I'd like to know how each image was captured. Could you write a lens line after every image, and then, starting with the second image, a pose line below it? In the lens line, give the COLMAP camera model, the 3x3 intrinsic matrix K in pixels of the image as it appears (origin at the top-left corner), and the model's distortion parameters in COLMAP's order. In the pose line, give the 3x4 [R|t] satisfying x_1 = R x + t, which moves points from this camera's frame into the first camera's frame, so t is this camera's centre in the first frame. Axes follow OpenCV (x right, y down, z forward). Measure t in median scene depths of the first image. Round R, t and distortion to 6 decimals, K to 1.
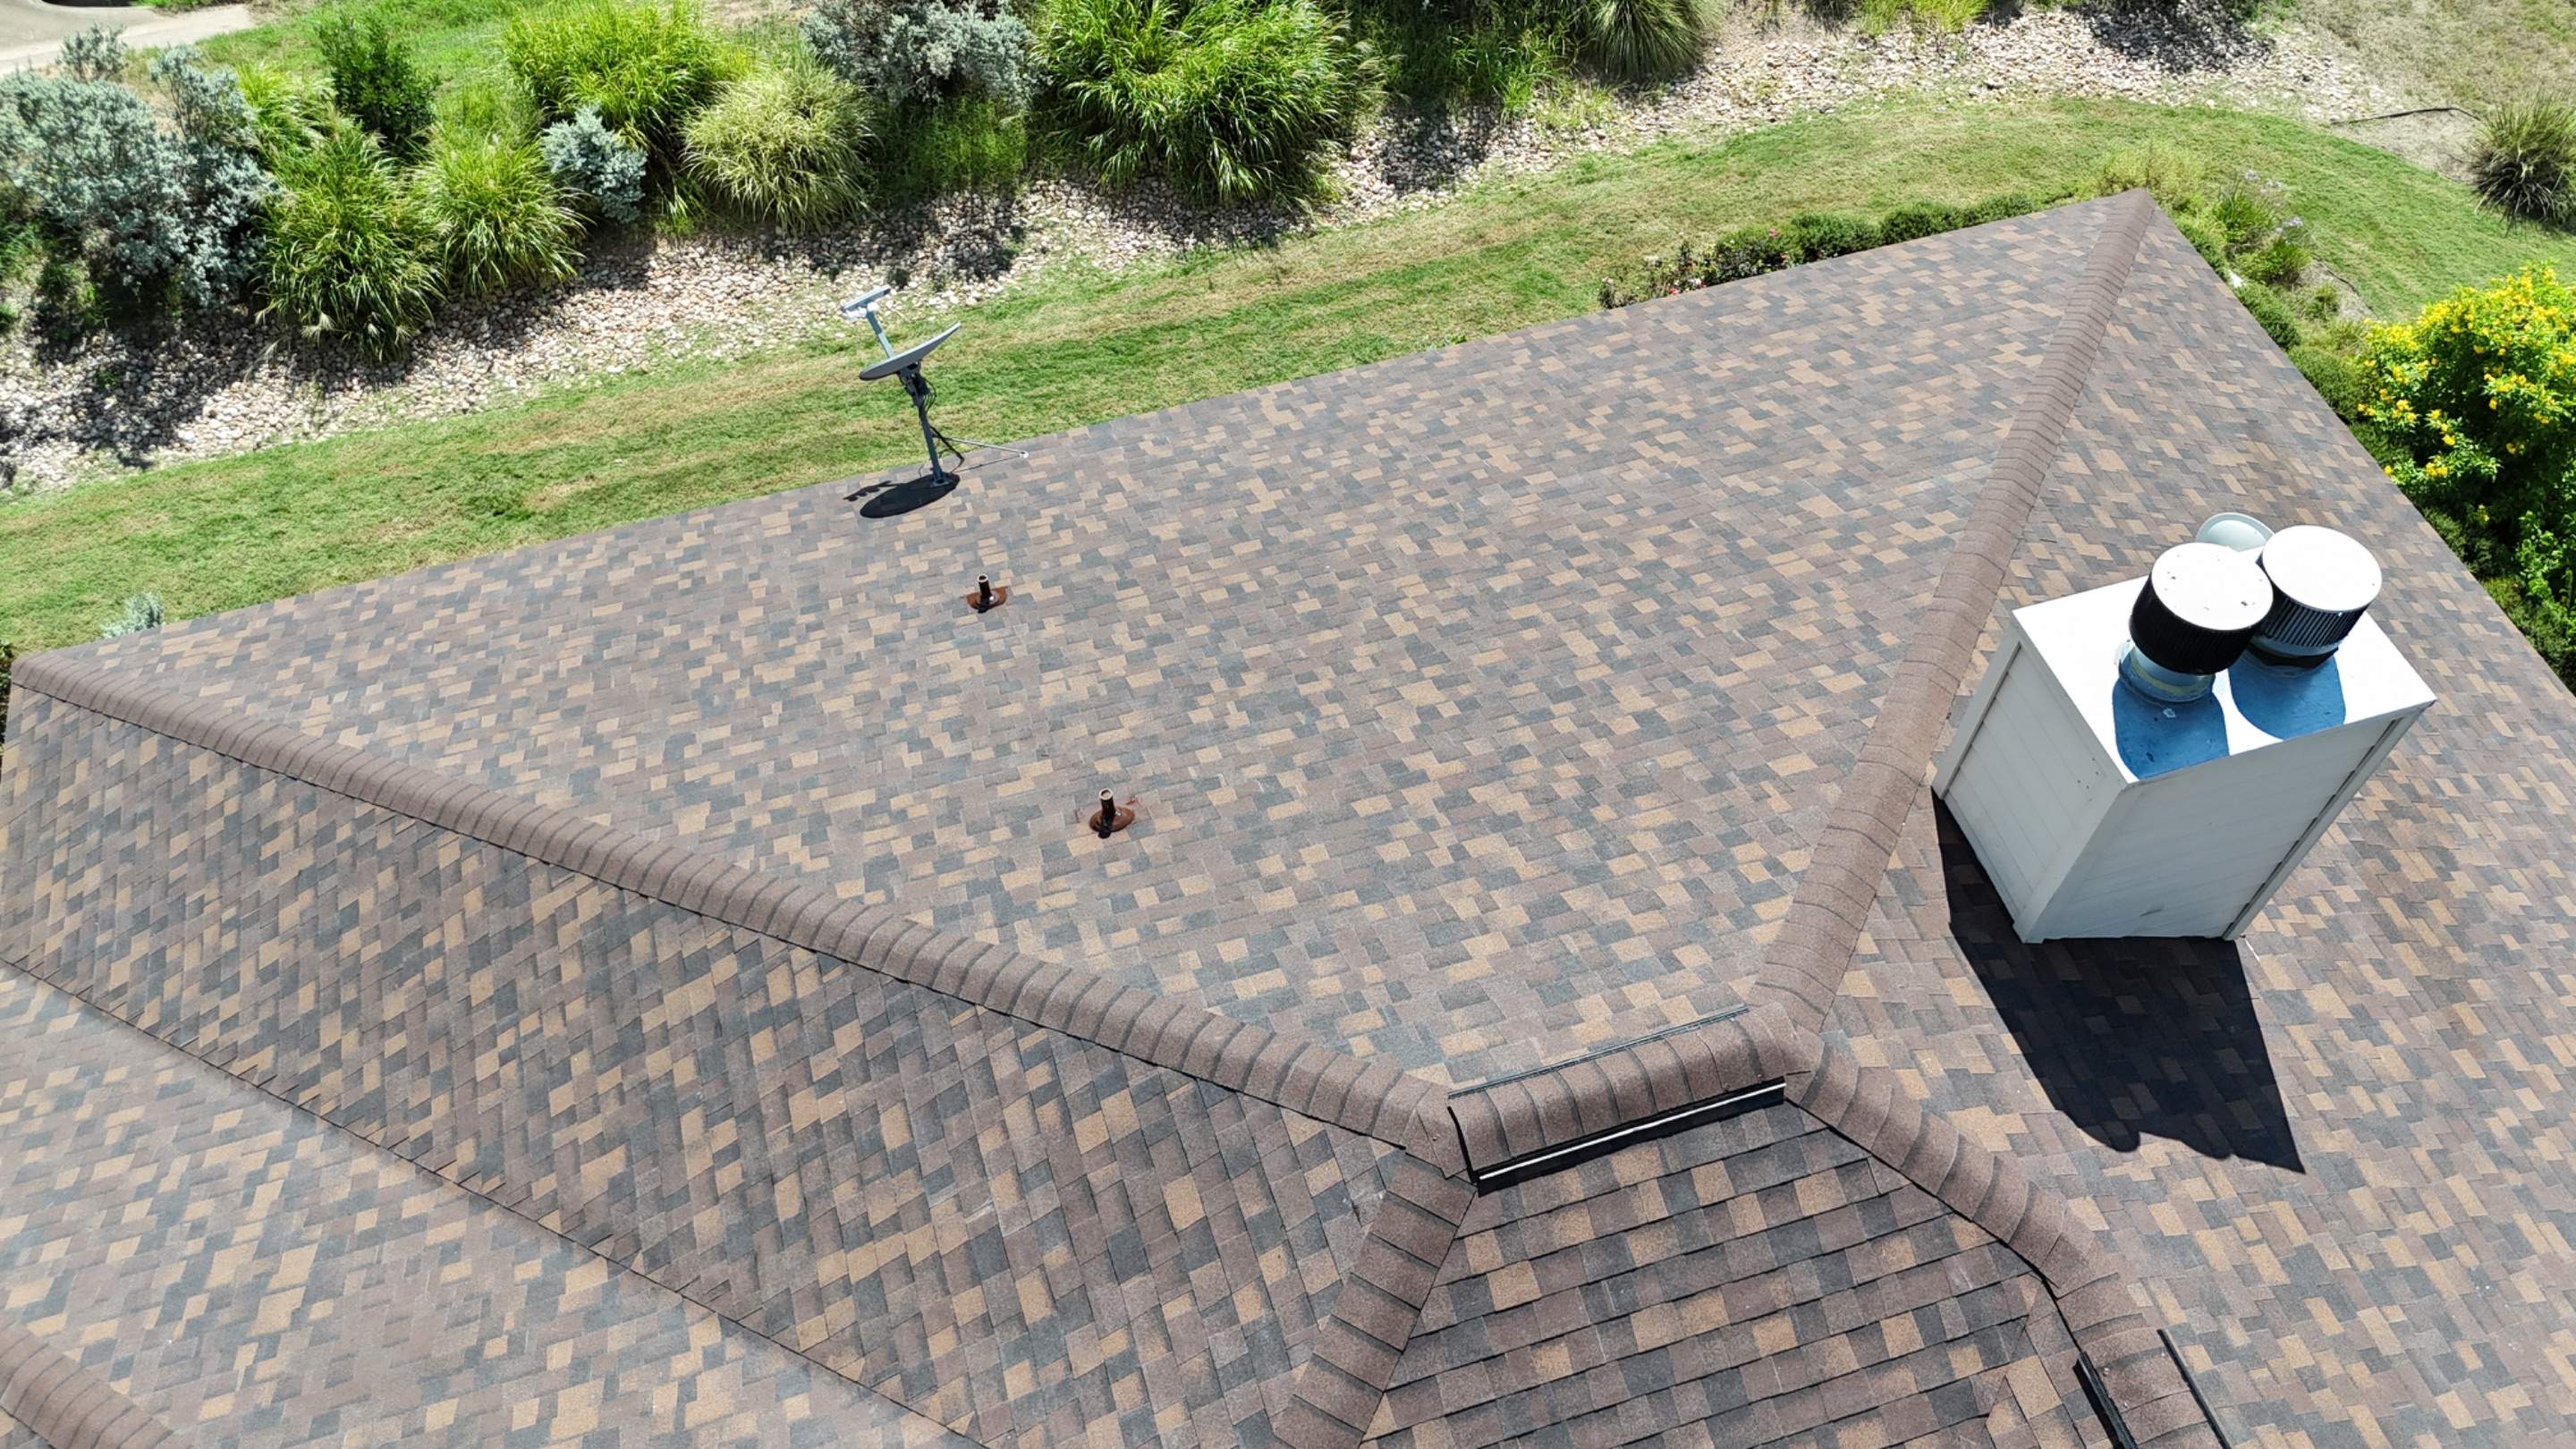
lens RADIAL K [[1901.5, 0, 1281.4], [0, 1901.5, 737.0], [0, 0, 1]] dist [0.076385, -0.081560]
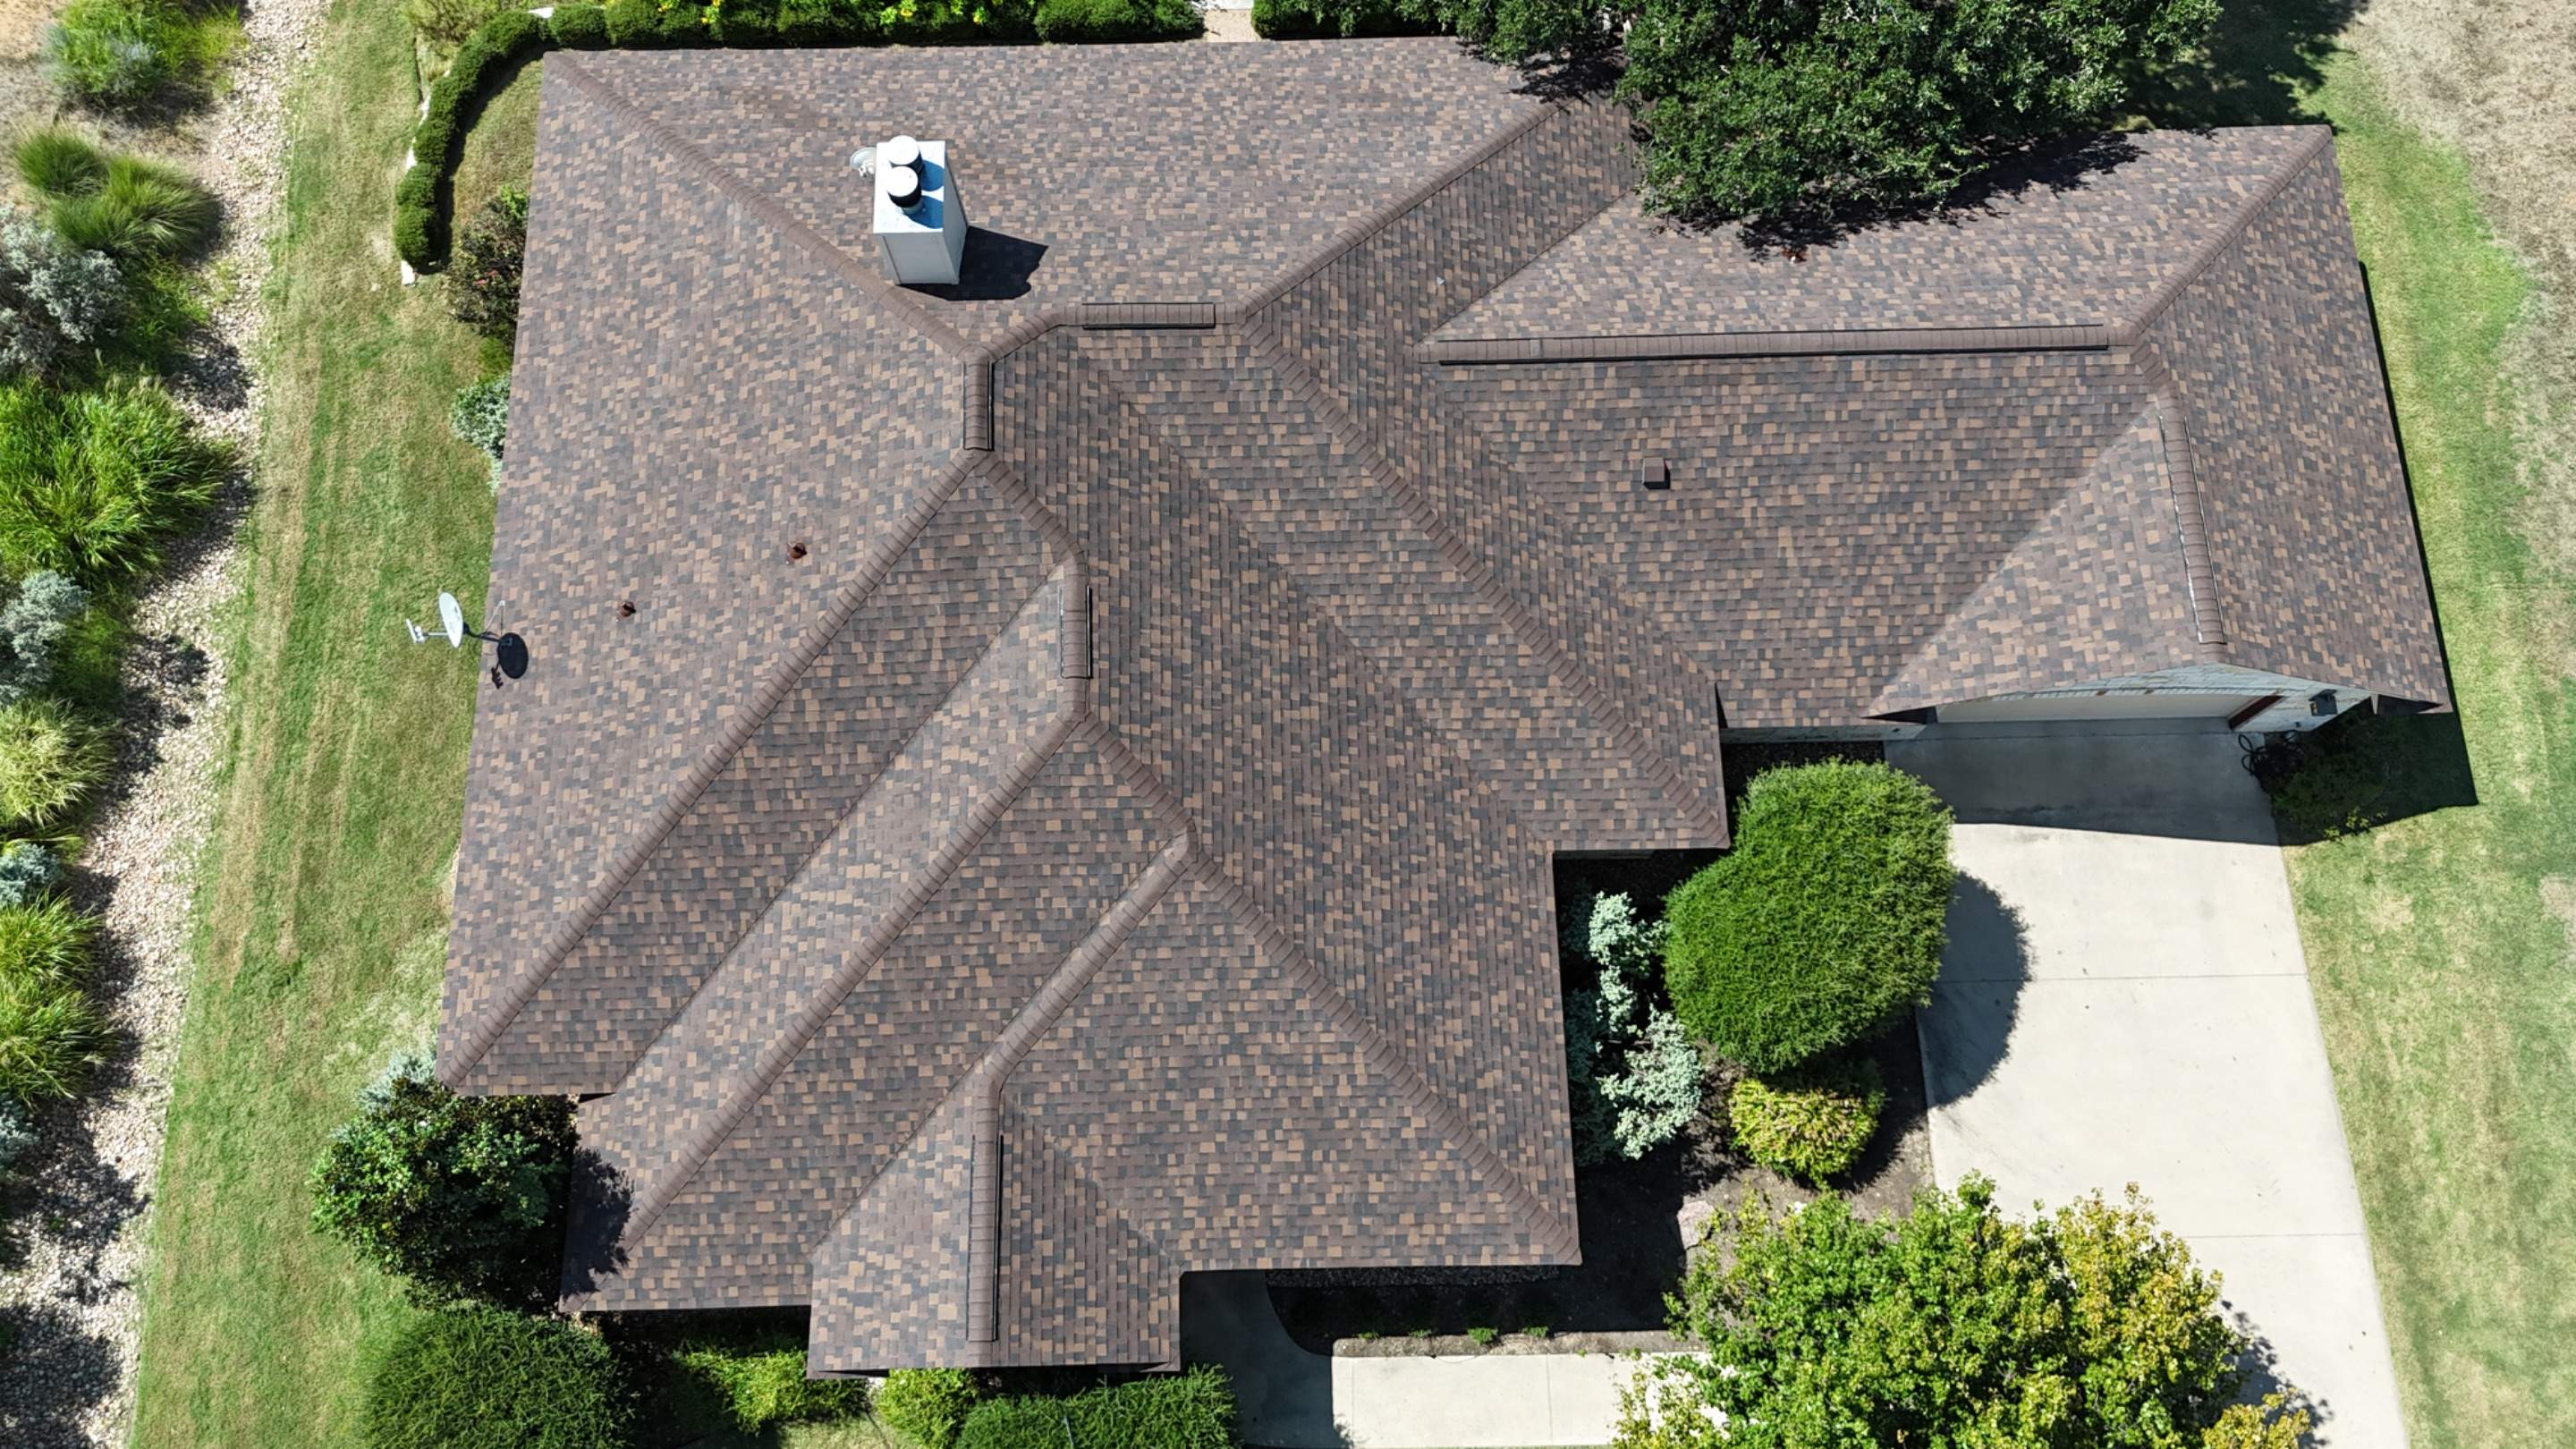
lens RADIAL K [[1879.9, 0, 1270.4], [0, 1879.9, 741.2], [0, 0, 1]] dist [0.082530, -0.083630]
pose [[0.266306, -0.918501, 0.292296, -0.644884], [0.793751, 0.381016, 0.474117, -0.405745], [-0.546846, 0.105750, 0.830528, -1.065261]]
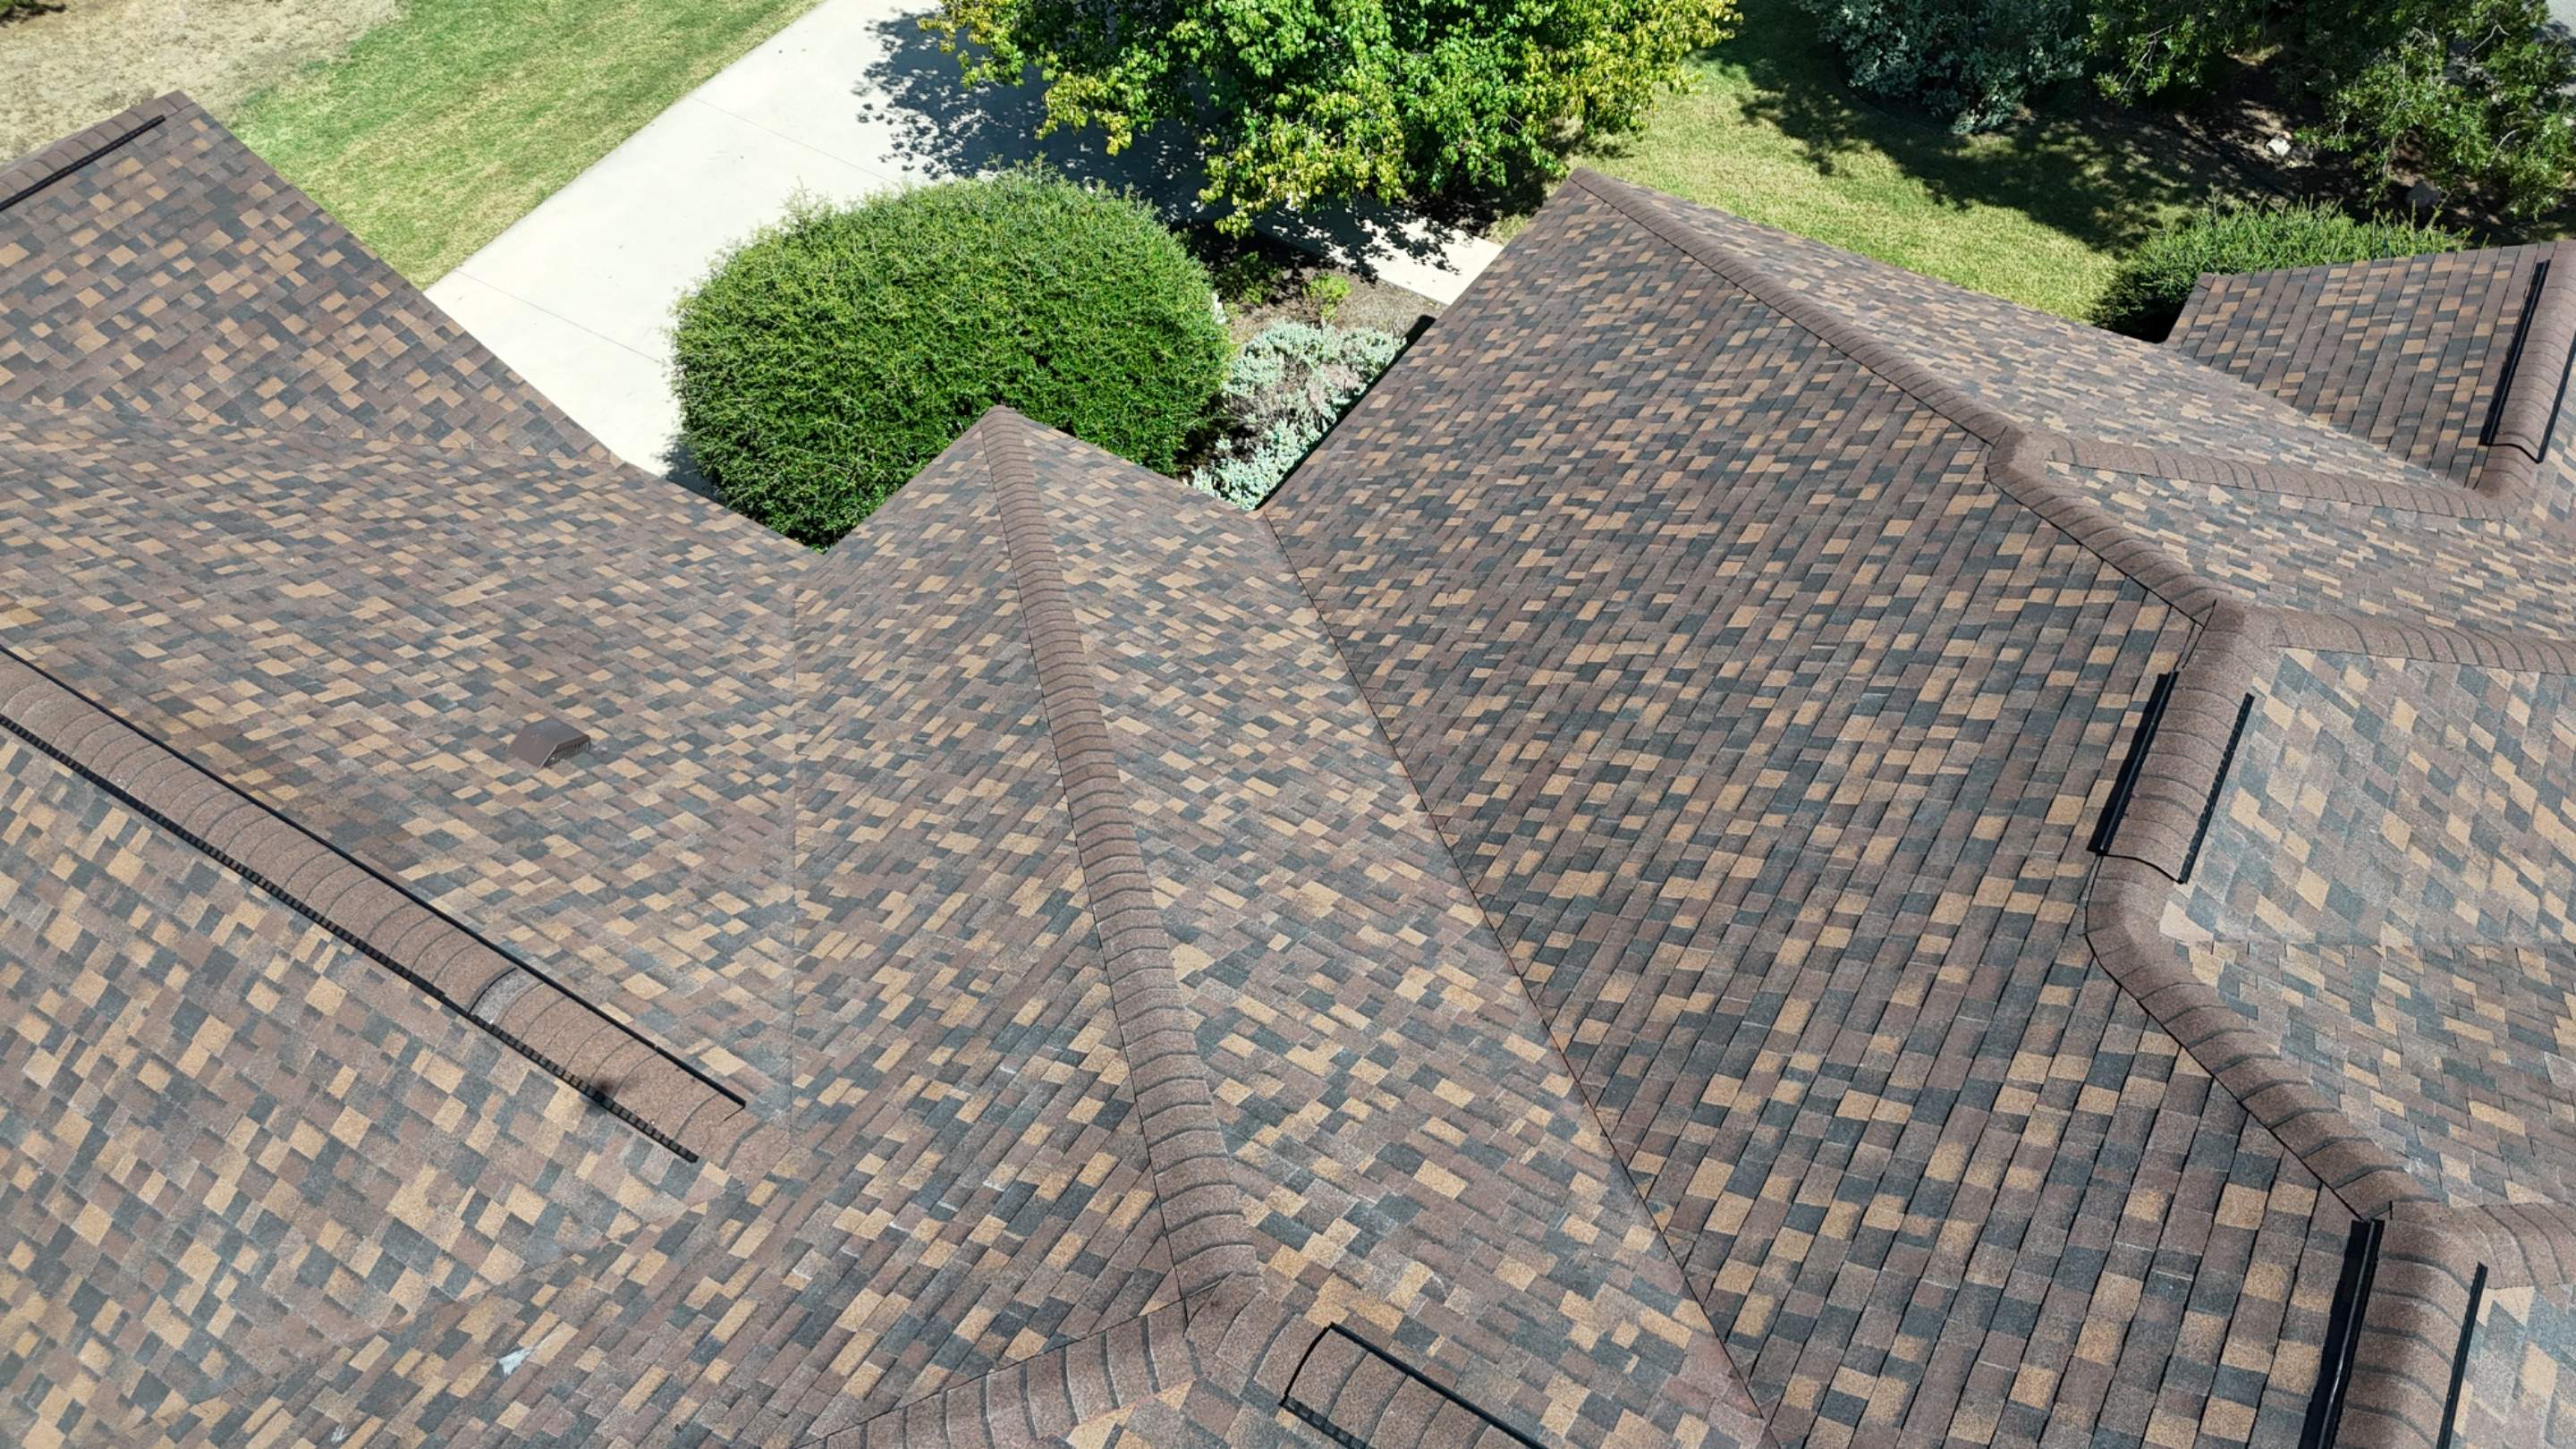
lens RADIAL K [[1901.5, 0, 1281.4], [0, 1901.5, 737.0], [0, 0, 1]] dist [0.076385, -0.081560]
pose [[-0.748230, 0.508556, -0.426055, 0.396353], [-0.534189, -0.080973, 0.841478, -0.126829], [0.393440, 0.857213, 0.332252, 0.153364]]
